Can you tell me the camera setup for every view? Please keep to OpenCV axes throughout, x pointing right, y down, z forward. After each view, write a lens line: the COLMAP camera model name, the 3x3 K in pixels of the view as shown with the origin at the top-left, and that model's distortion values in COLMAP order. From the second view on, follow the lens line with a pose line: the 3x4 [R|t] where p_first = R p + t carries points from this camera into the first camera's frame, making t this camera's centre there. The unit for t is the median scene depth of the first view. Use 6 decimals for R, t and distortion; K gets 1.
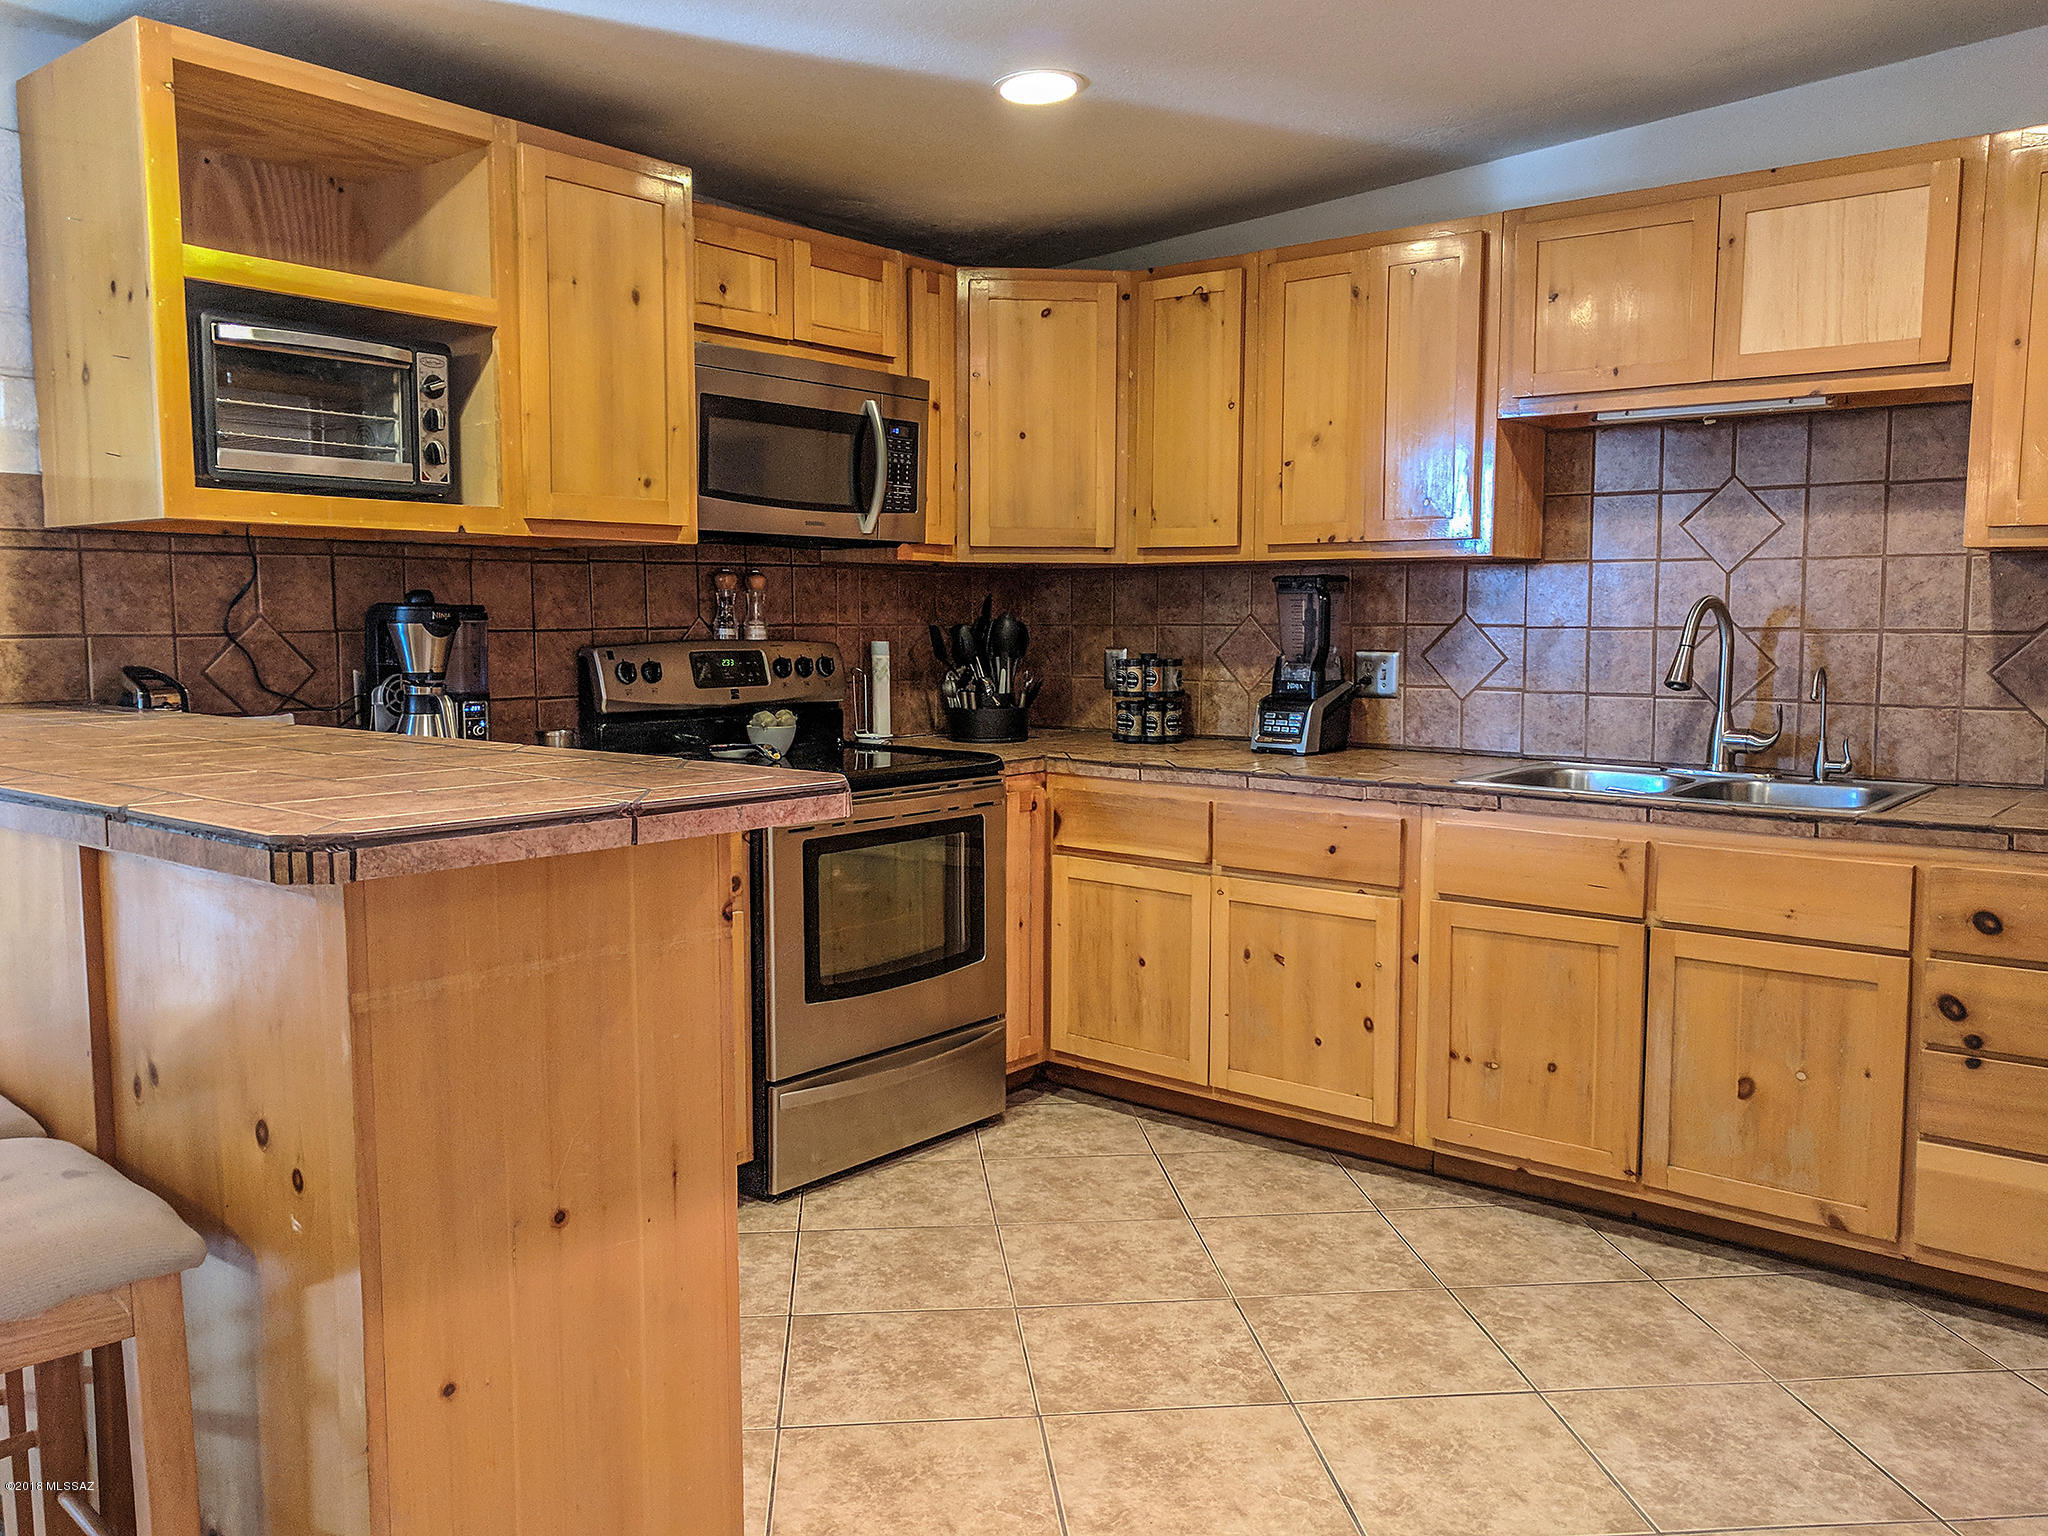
lens RADIAL K [[1545.3, 0, 1017.9], [0, 1545.3, 762.6], [0, 0, 1]] dist [-0.005782, 0.001492]
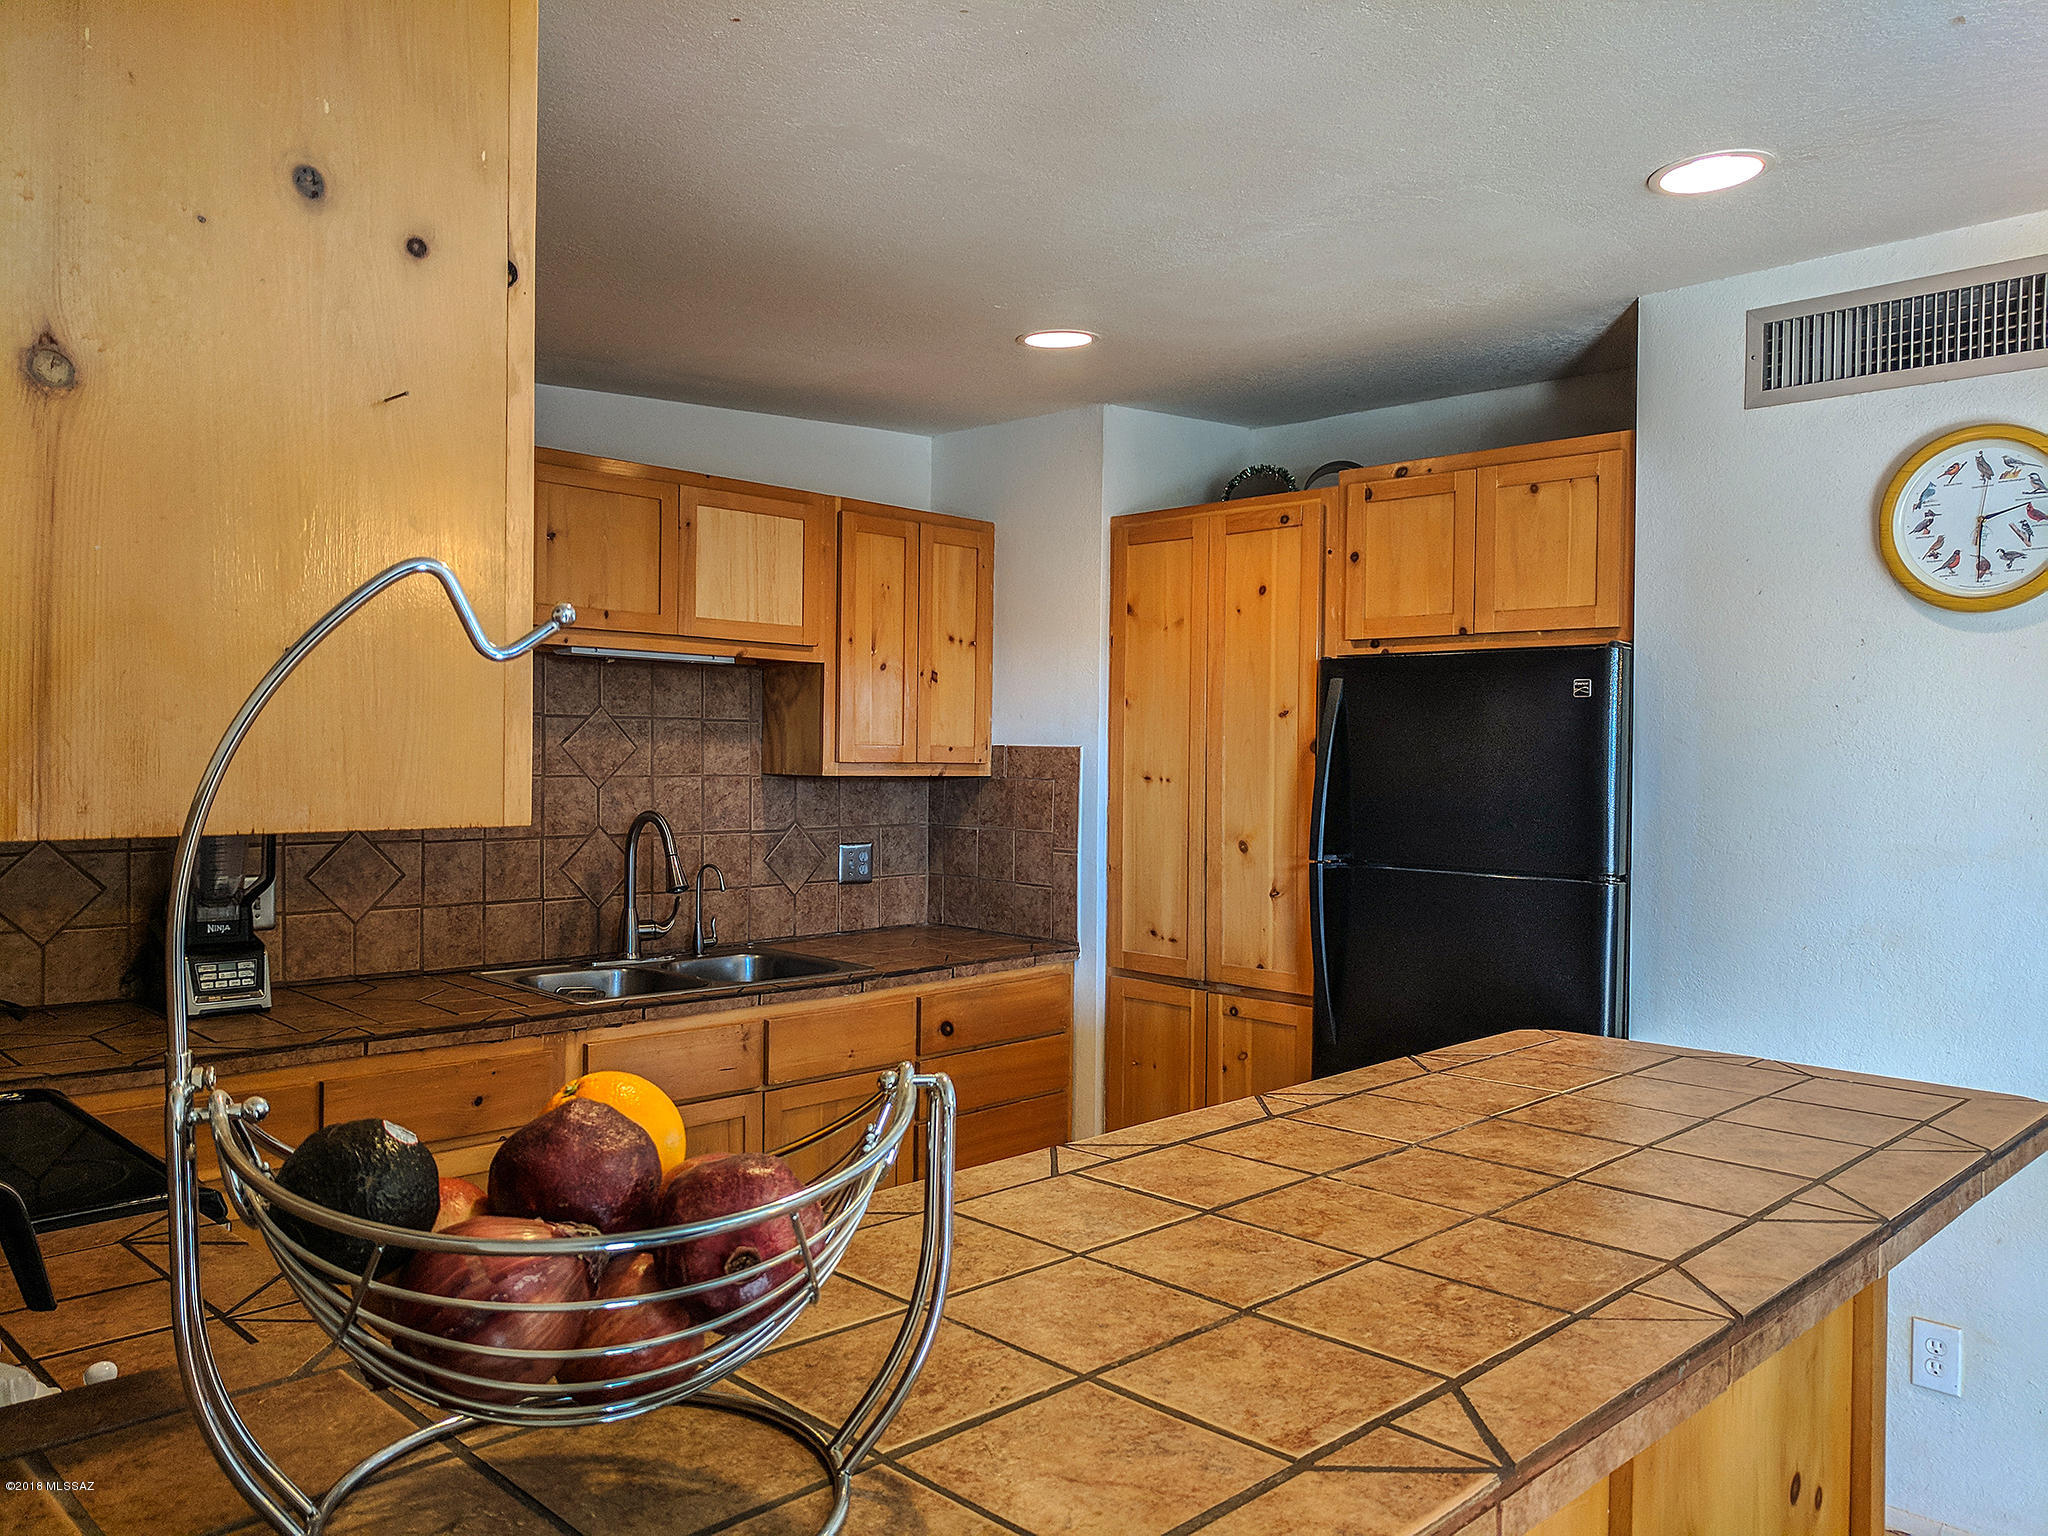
lens RADIAL K [[1545.3, 0, 1017.5], [0, 1545.3, 774.4], [0, 0, 1]] dist [-0.005782, 0.001492]
pose [[0.102716, -0.013828, 0.994615, -0.674708], [0.087379, 0.996163, 0.004826, -0.113294], [-0.990865, 0.086413, 0.103531, 0.579976]]
